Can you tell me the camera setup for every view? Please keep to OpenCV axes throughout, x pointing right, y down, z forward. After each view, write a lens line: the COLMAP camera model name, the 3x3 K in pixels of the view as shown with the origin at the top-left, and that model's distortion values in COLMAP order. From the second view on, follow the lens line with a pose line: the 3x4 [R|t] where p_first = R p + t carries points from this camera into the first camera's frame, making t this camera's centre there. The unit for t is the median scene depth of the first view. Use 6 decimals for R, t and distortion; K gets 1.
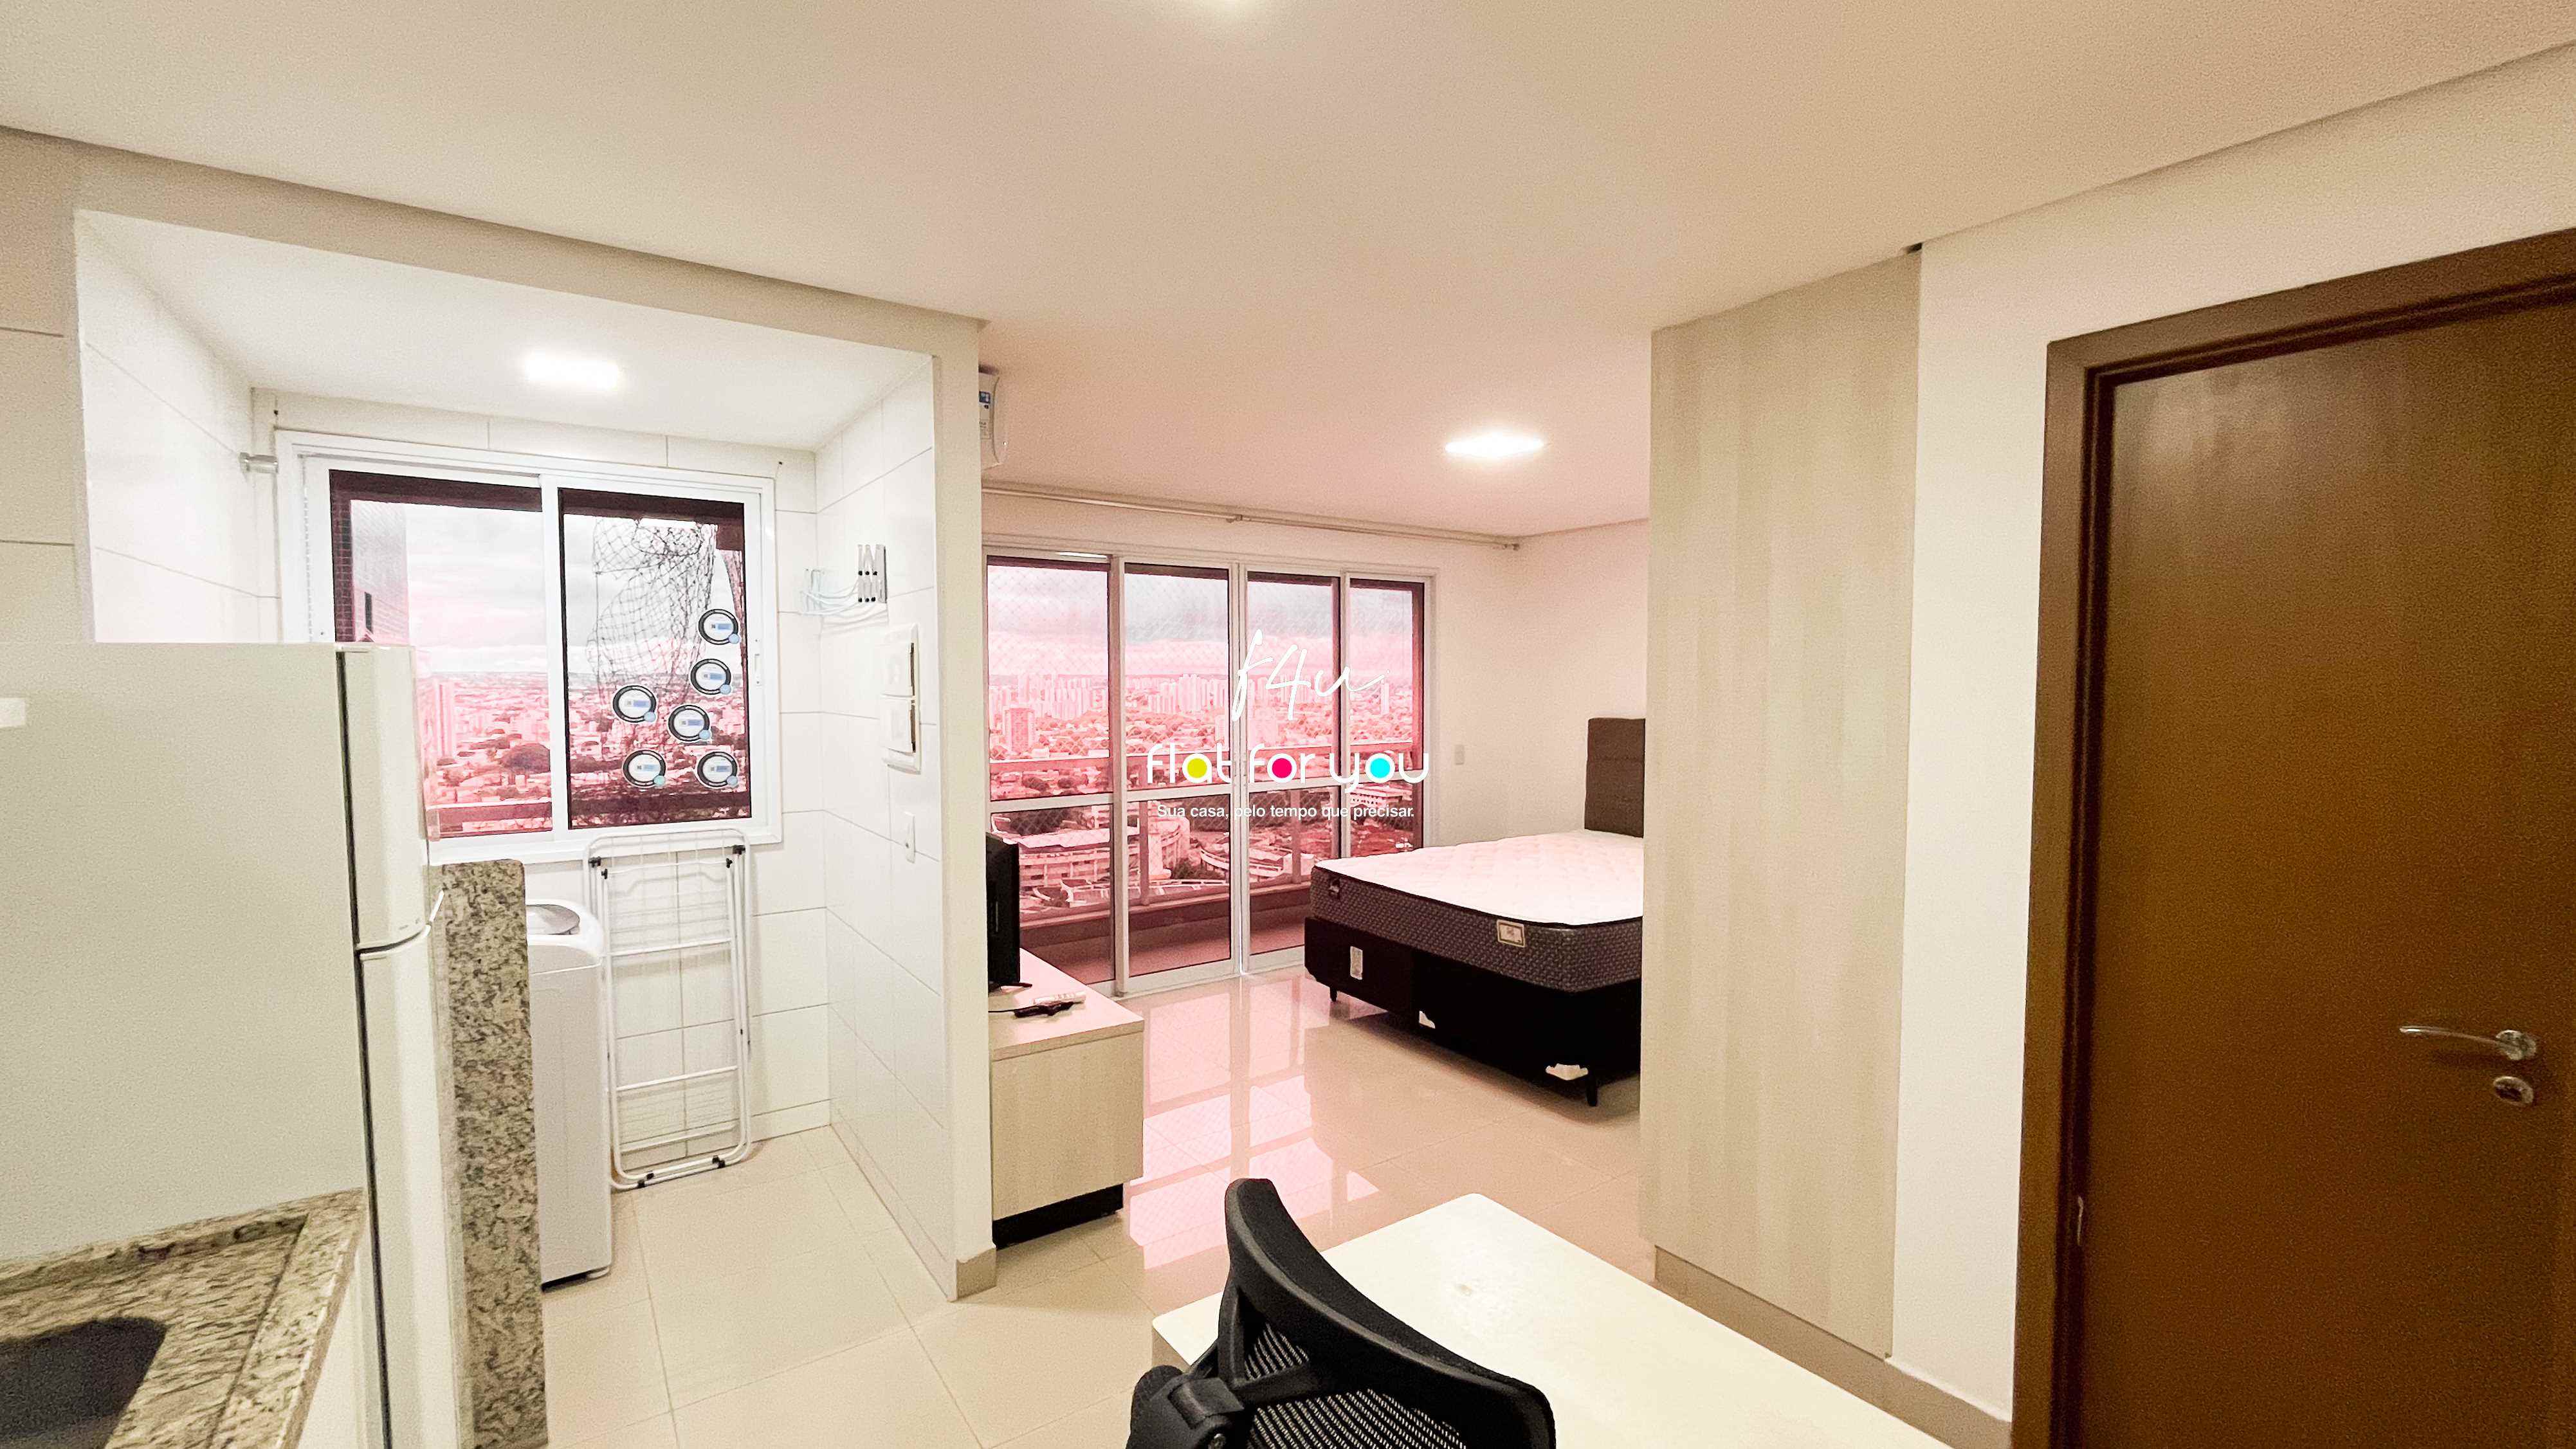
lens RADIAL K [[1055.5, 0, 1287.6], [0, 1055.5, 727.7], [0, 0, 1]] dist [-0.002284, -0.000520]
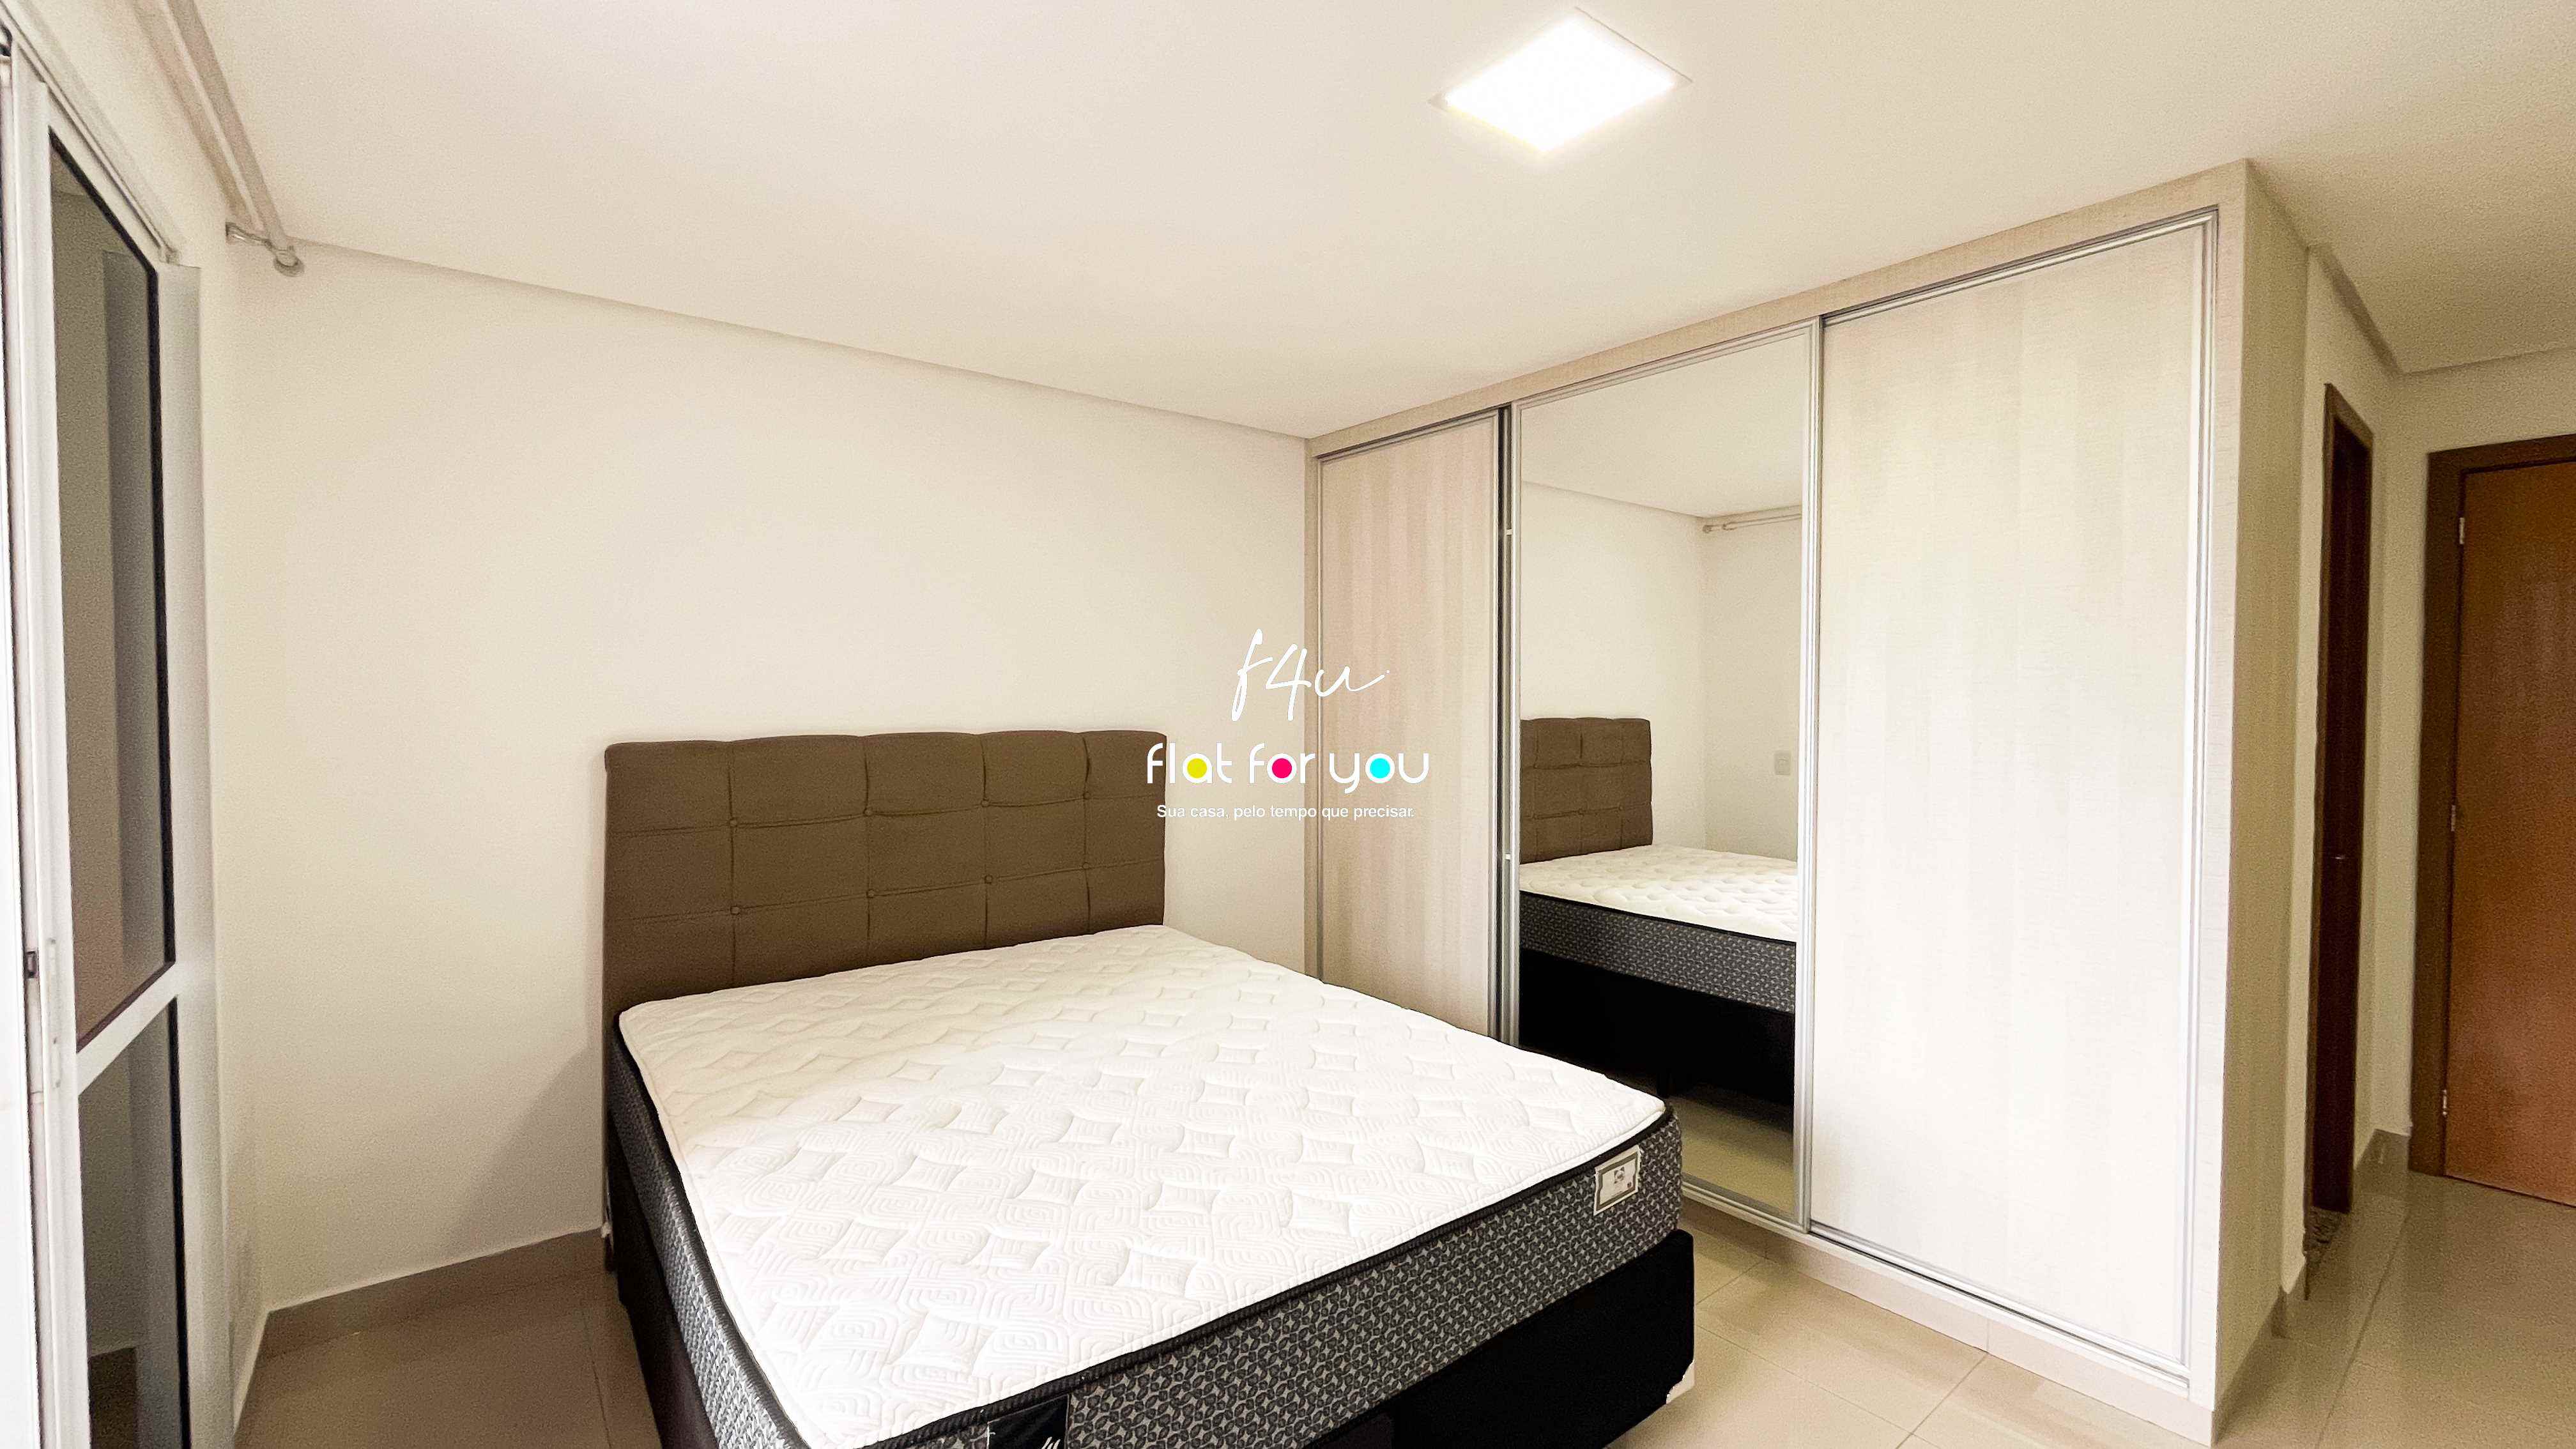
lens RADIAL K [[1049.1, 0, 1287.0], [0, 1049.1, 726.2], [0, 0, 1]] dist [-0.002766, -0.000198]
pose [[-0.049411, -0.025218, 0.998460, -0.258661], [0.045258, 0.998598, 0.027461, -0.024969], [-0.997753, 0.046545, -0.048201, 1.274019]]
